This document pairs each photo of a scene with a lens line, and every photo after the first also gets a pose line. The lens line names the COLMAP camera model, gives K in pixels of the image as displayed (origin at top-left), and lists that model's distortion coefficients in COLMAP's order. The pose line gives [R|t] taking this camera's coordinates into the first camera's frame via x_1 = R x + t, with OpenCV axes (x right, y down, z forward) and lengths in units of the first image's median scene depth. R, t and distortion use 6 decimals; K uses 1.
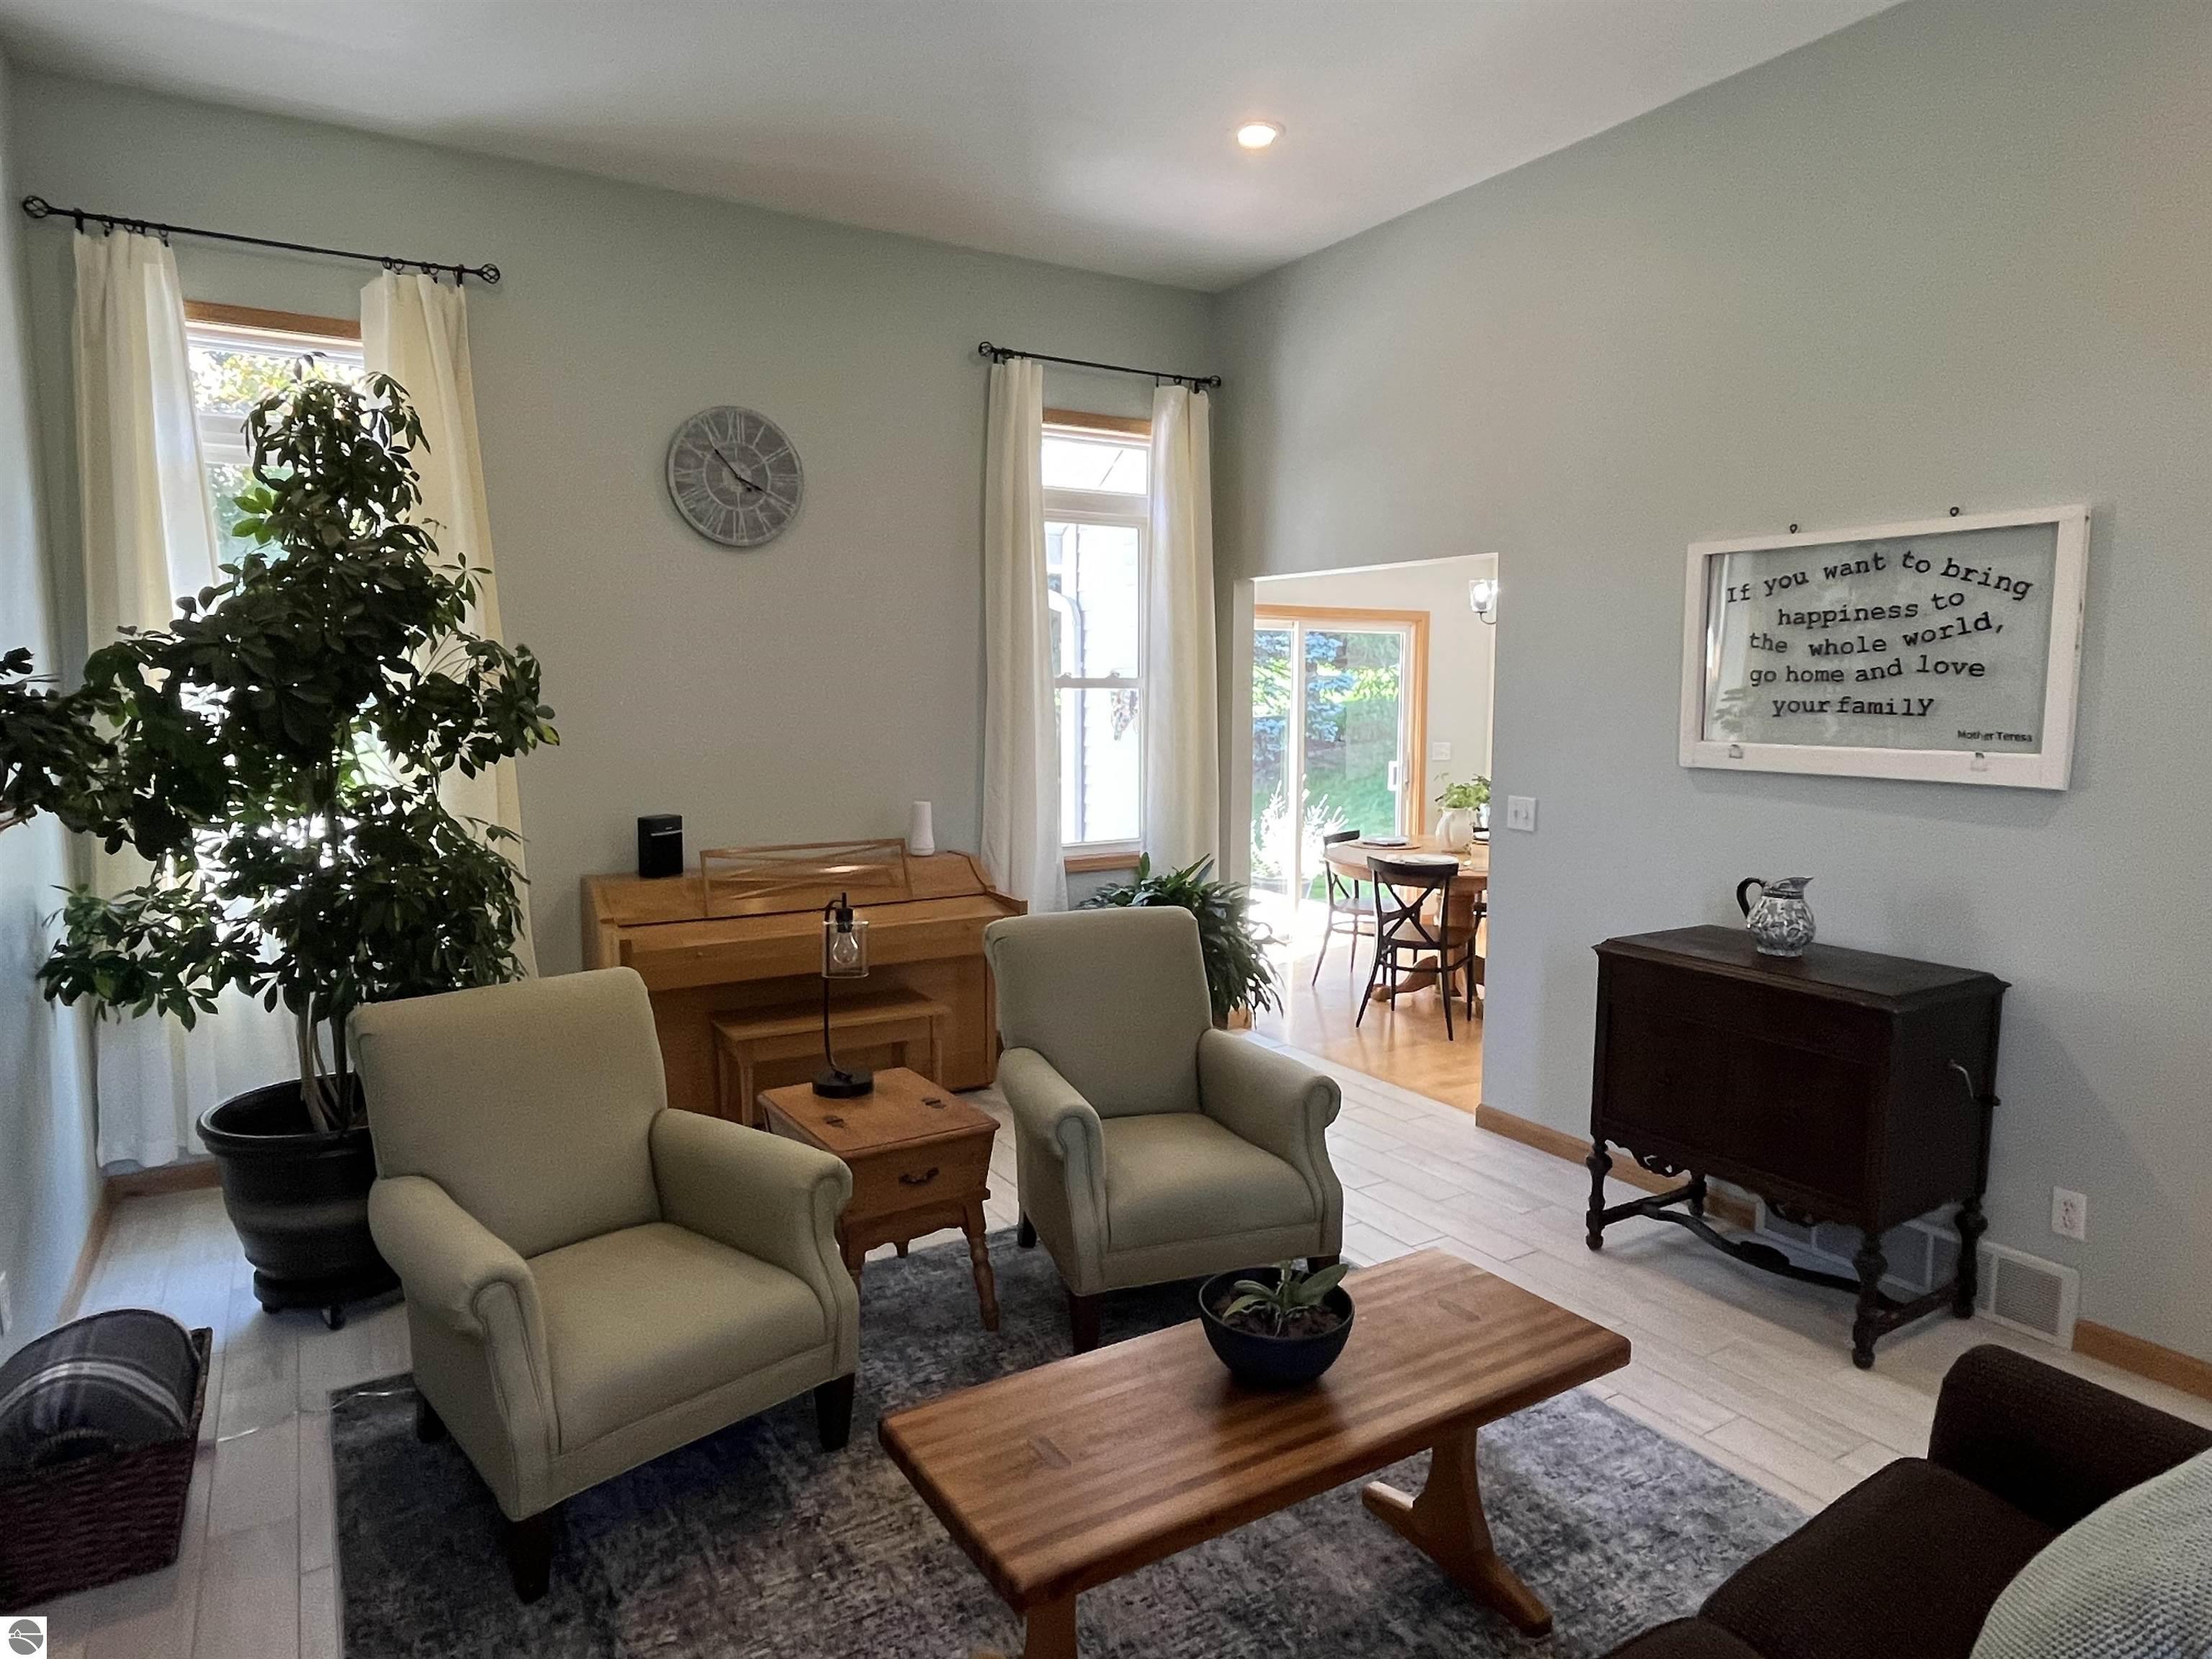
lens RADIAL K [[1317.4, 0, 1123.3], [0, 1317.4, 795.0], [0, 0, 1]] dist [-0.003799, 0.001631]
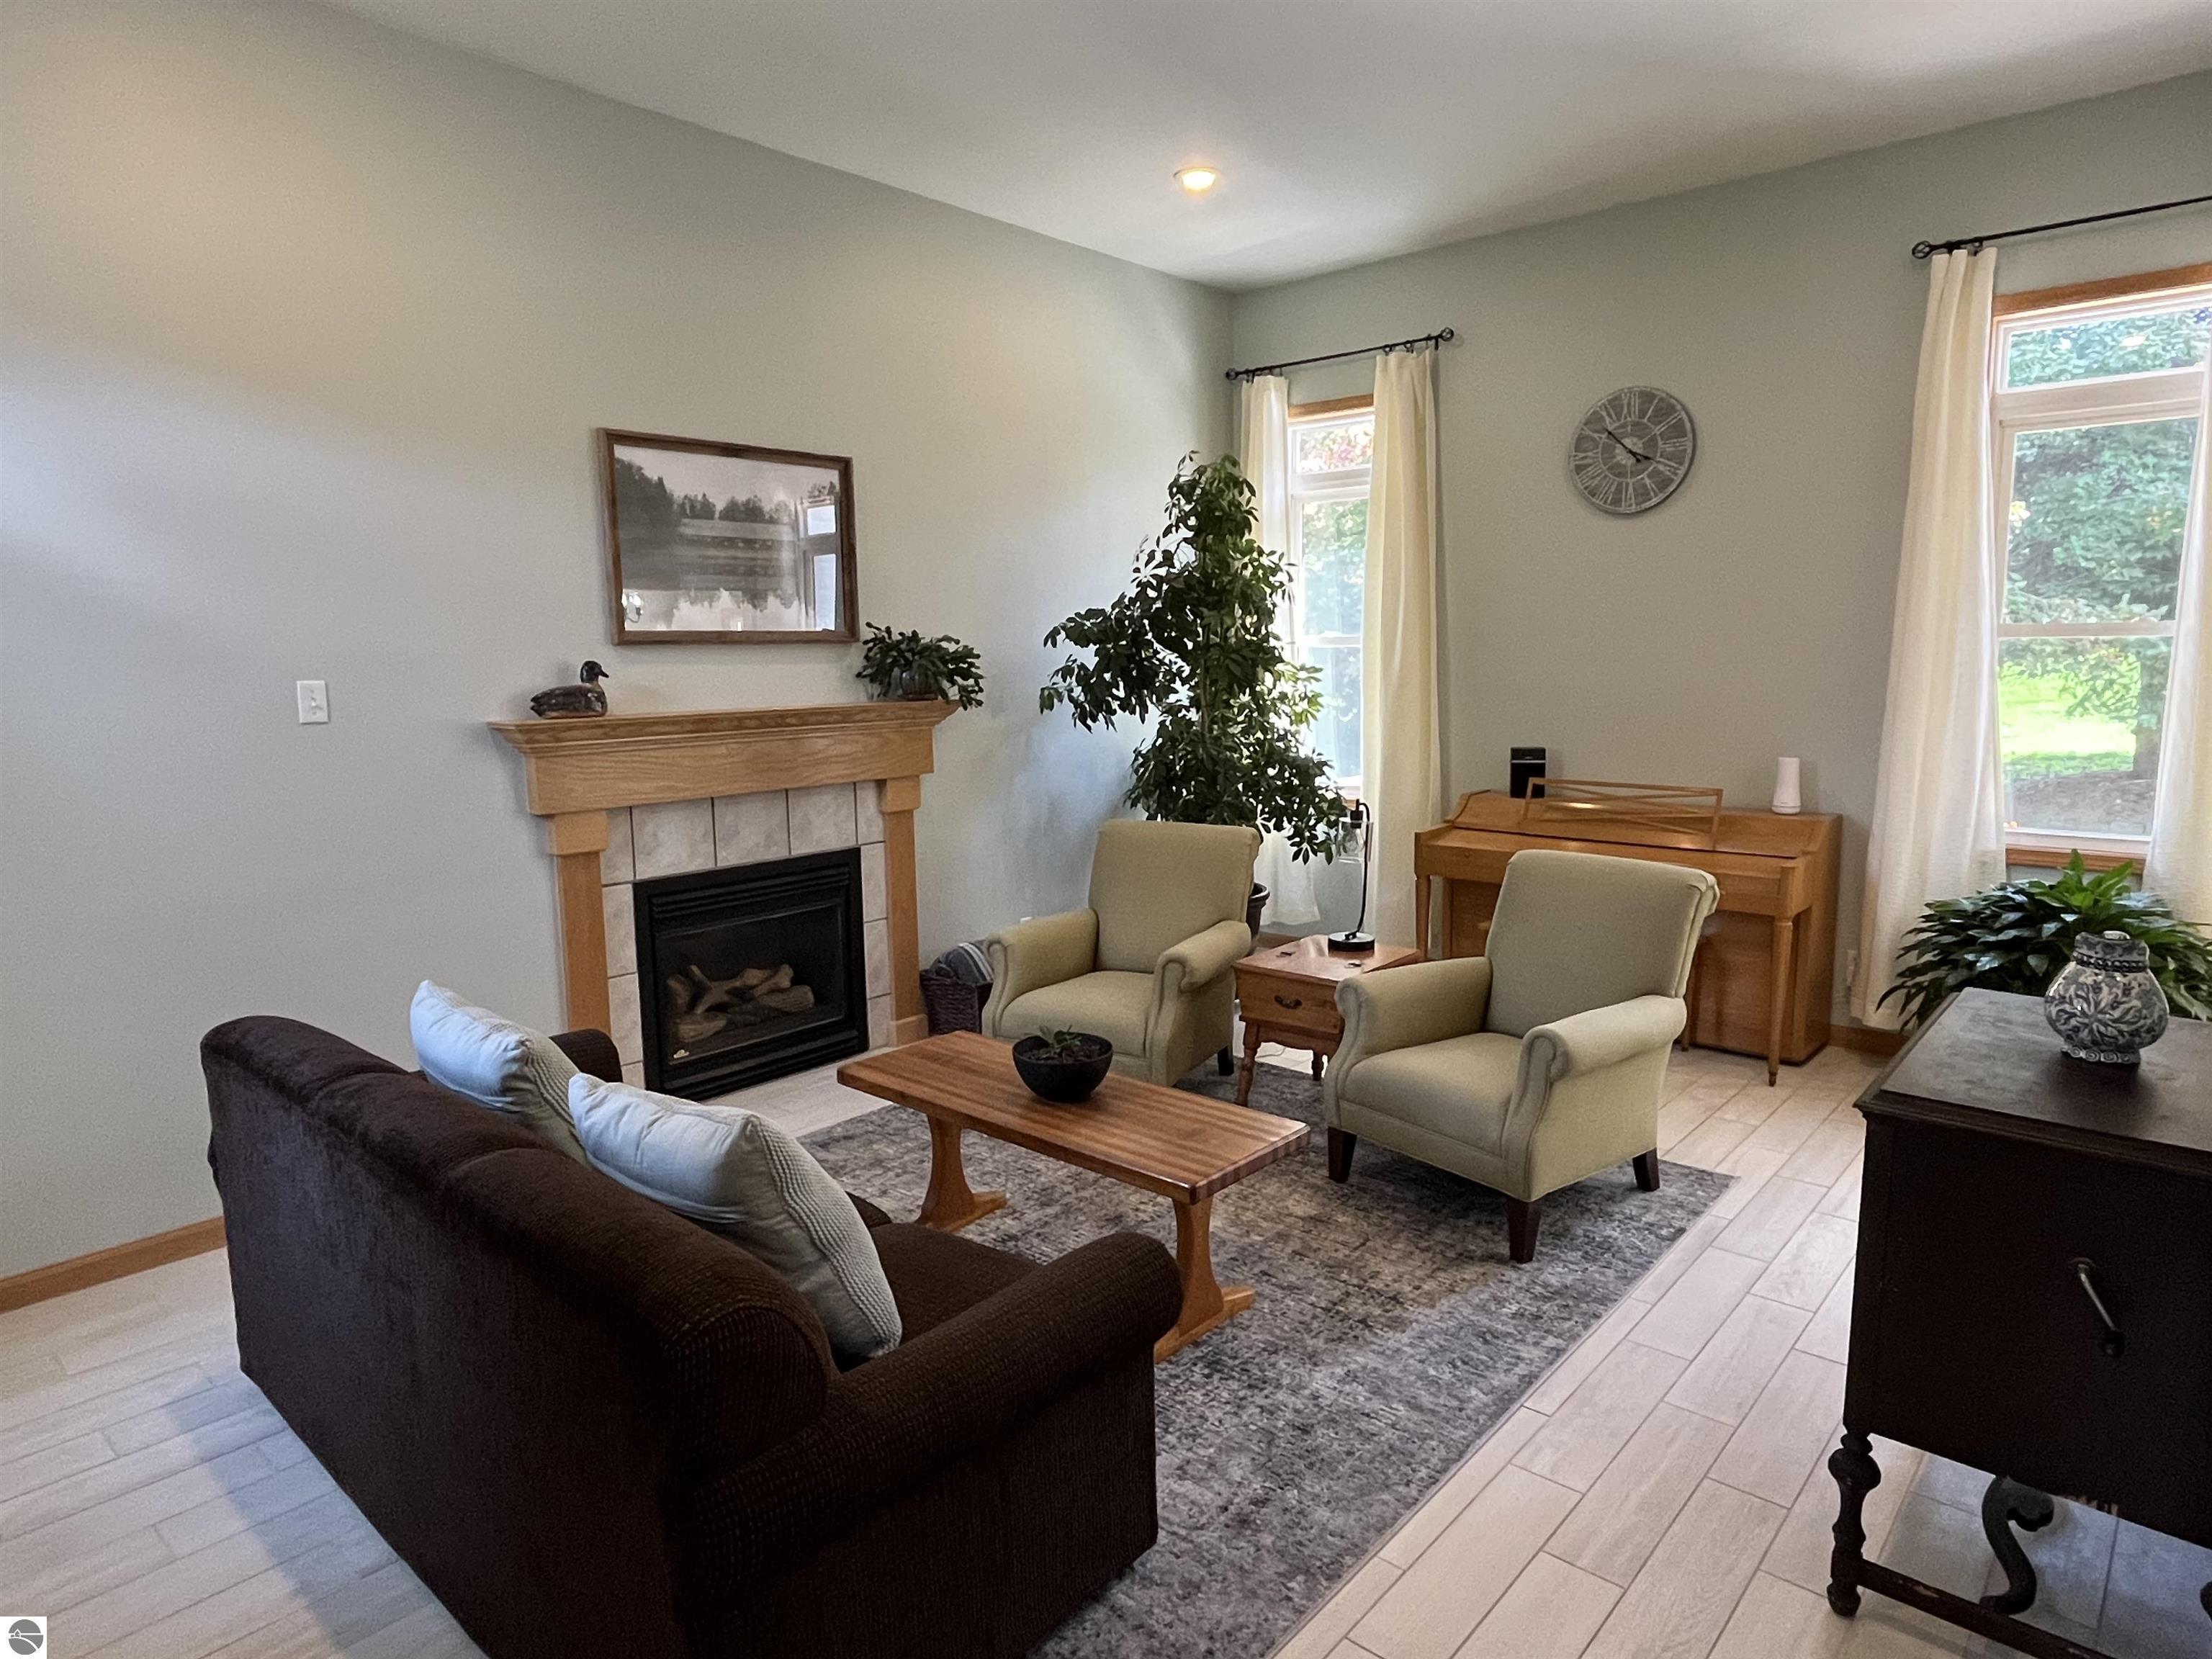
lens RADIAL K [[1317.4, 0, 1097.3], [0, 1317.4, 822.8], [0, 0, 1]] dist [-0.003799, 0.001631]
pose [[0.275610, 0.107367, -0.955255, 0.682478], [-0.085907, 0.992518, 0.086770, 0.013853], [0.957423, 0.058148, 0.282771, 0.269137]]
